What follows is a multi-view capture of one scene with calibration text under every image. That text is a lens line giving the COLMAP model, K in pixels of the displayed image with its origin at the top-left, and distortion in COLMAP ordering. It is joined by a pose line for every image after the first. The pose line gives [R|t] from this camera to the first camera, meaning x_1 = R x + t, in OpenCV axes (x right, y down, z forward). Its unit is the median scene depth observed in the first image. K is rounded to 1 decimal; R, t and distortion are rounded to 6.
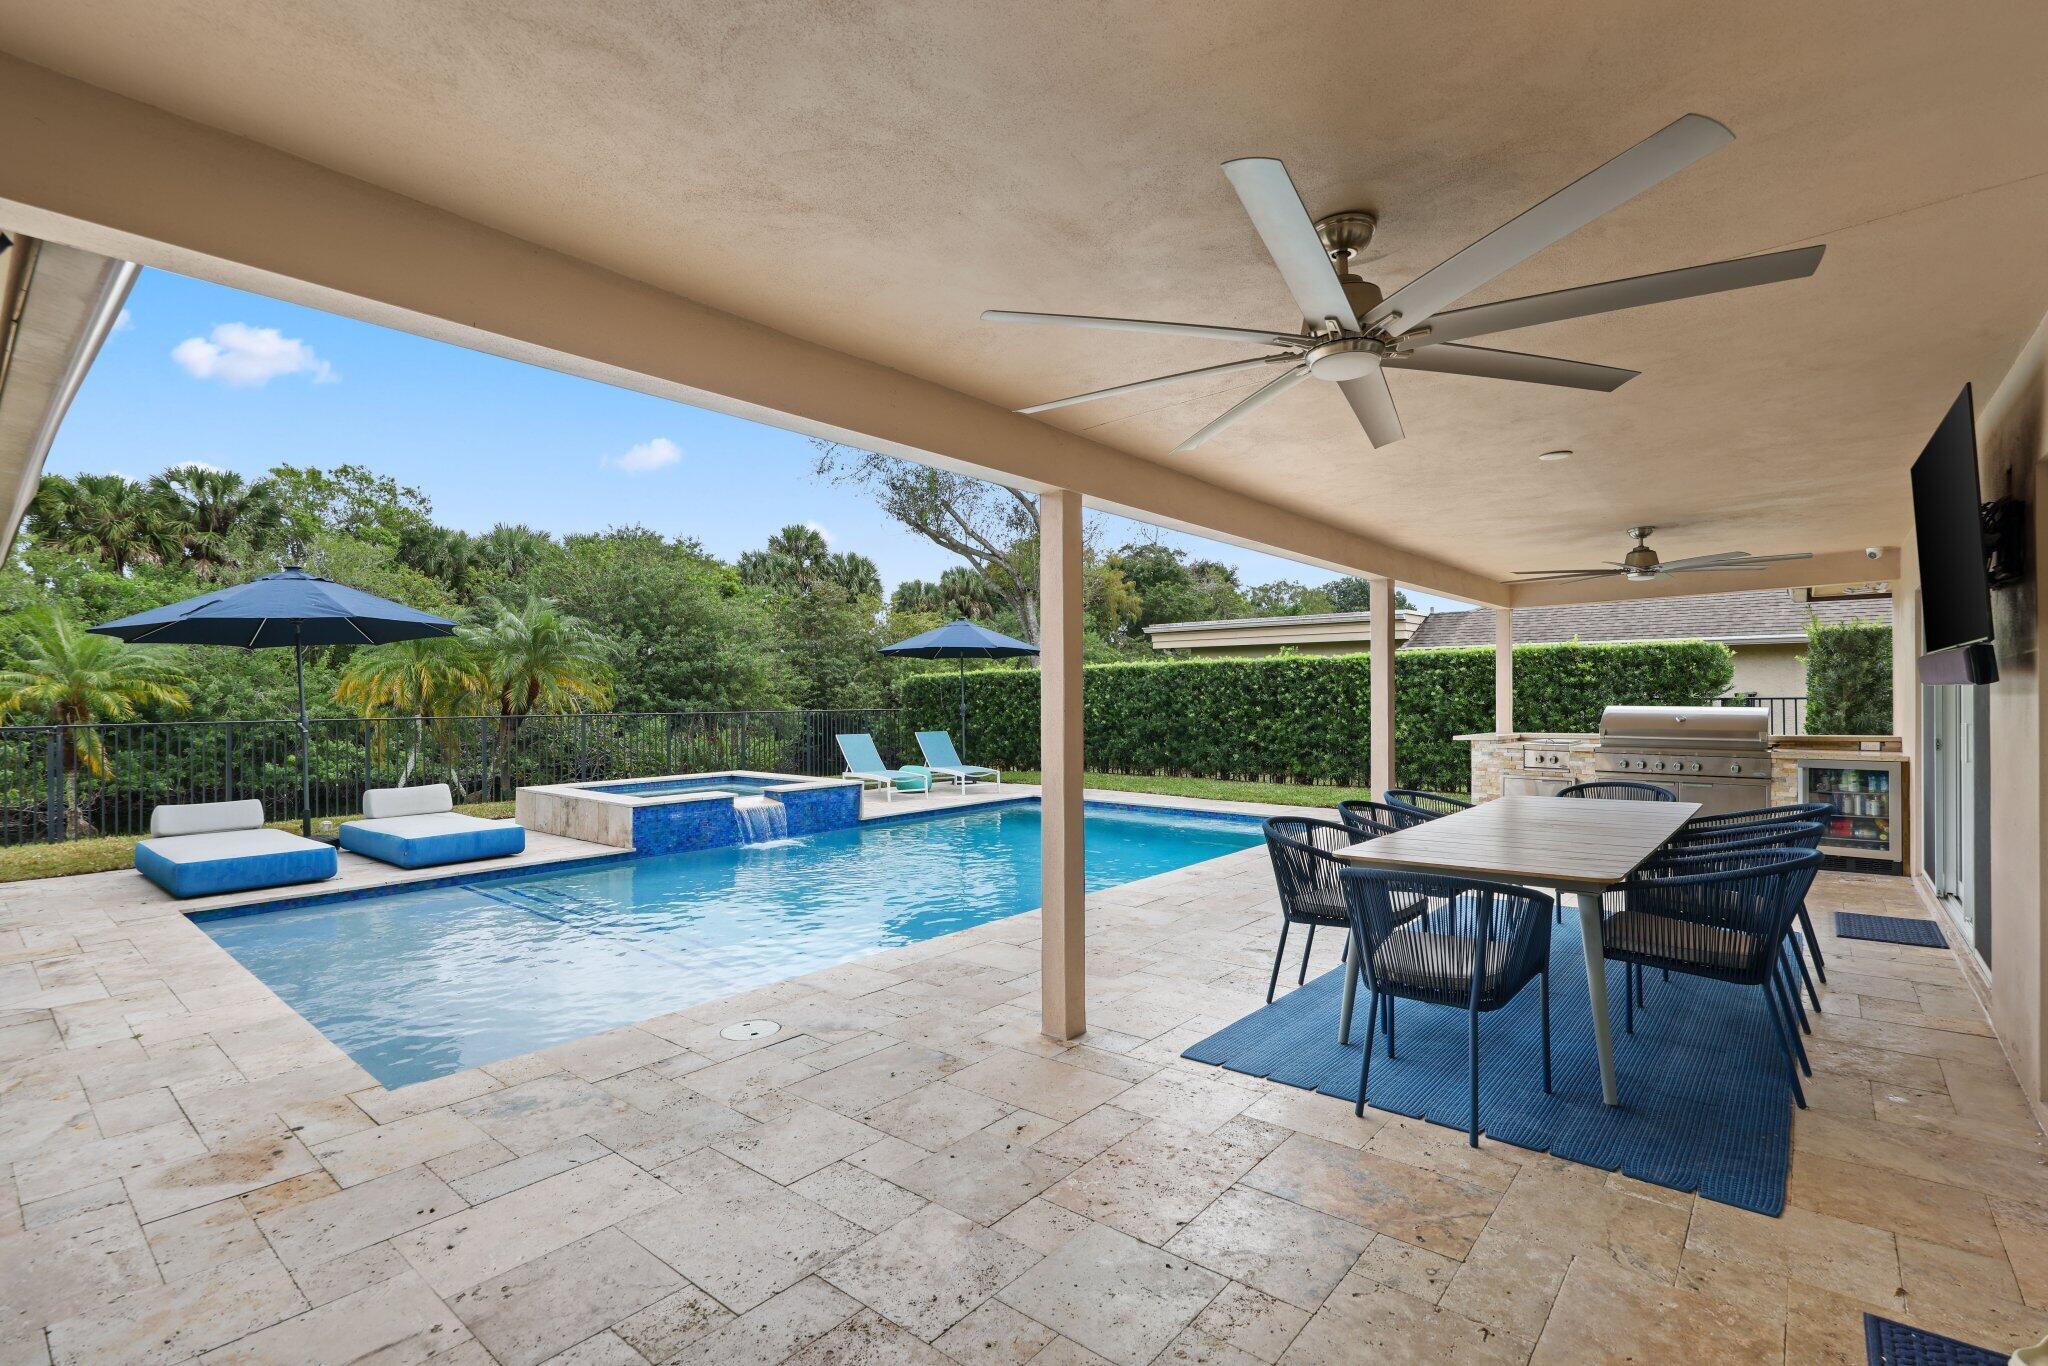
lens RADIAL K [[966.8, 0, 1029.5], [0, 966.8, 694.1], [0, 0, 1]] dist [-0.004405, 0.000209]
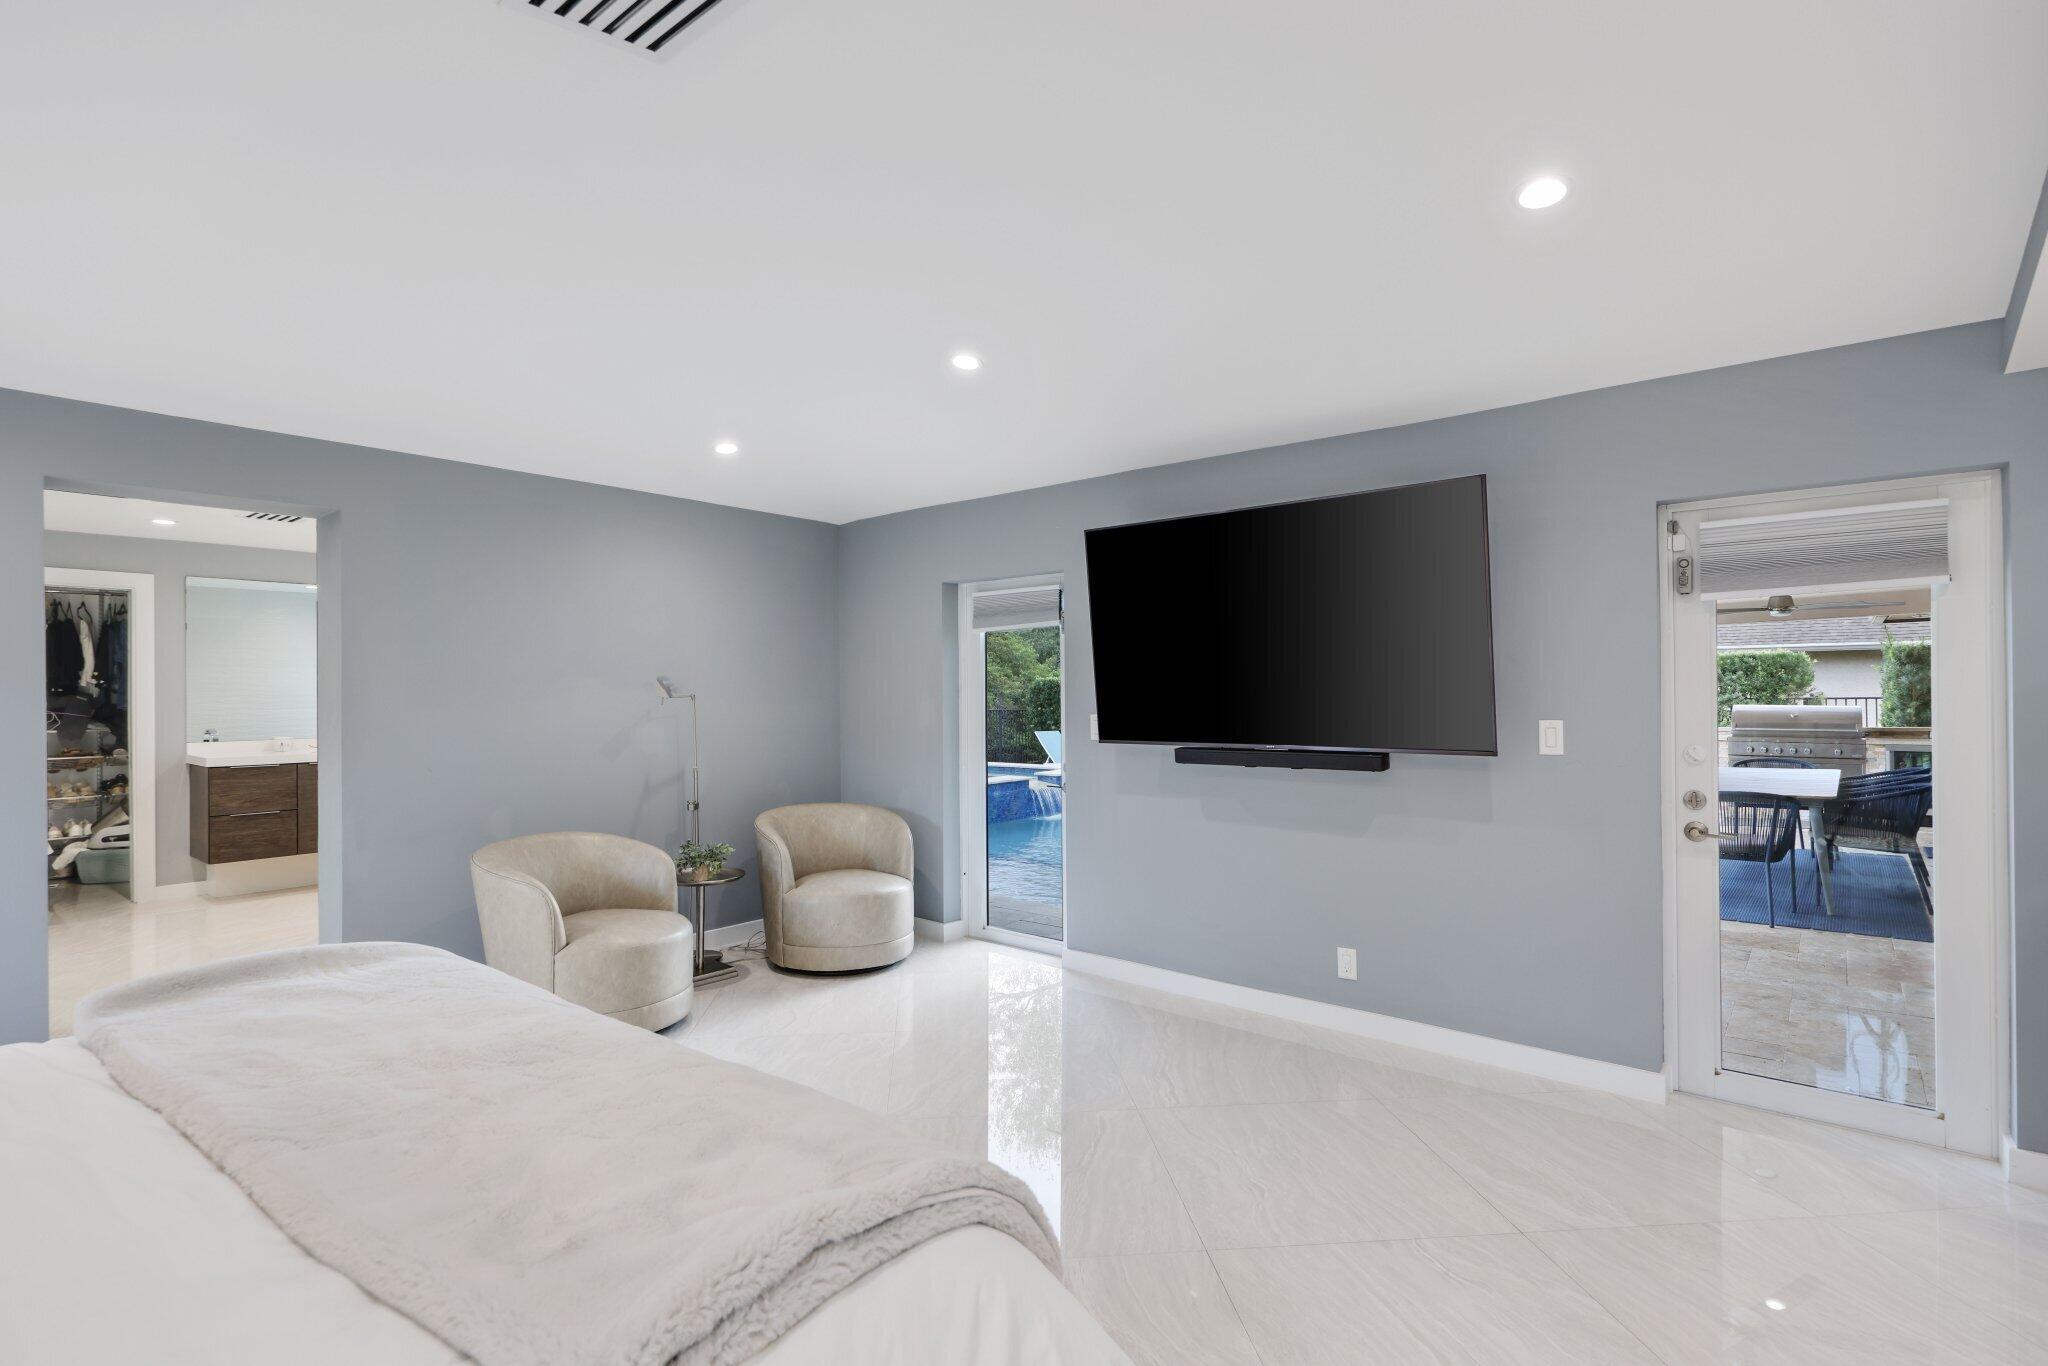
lens RADIAL K [[990.4, 0, 1019.6], [0, 990.4, 687.2], [0, 0, 1]] dist [-0.002133, 0.000084]
pose [[0.999926, -0.004426, -0.011327, -0.308453], [0.004367, 0.999977, -0.005192, -0.008323], [0.011349, 0.005143, 0.999922, -0.307704]]
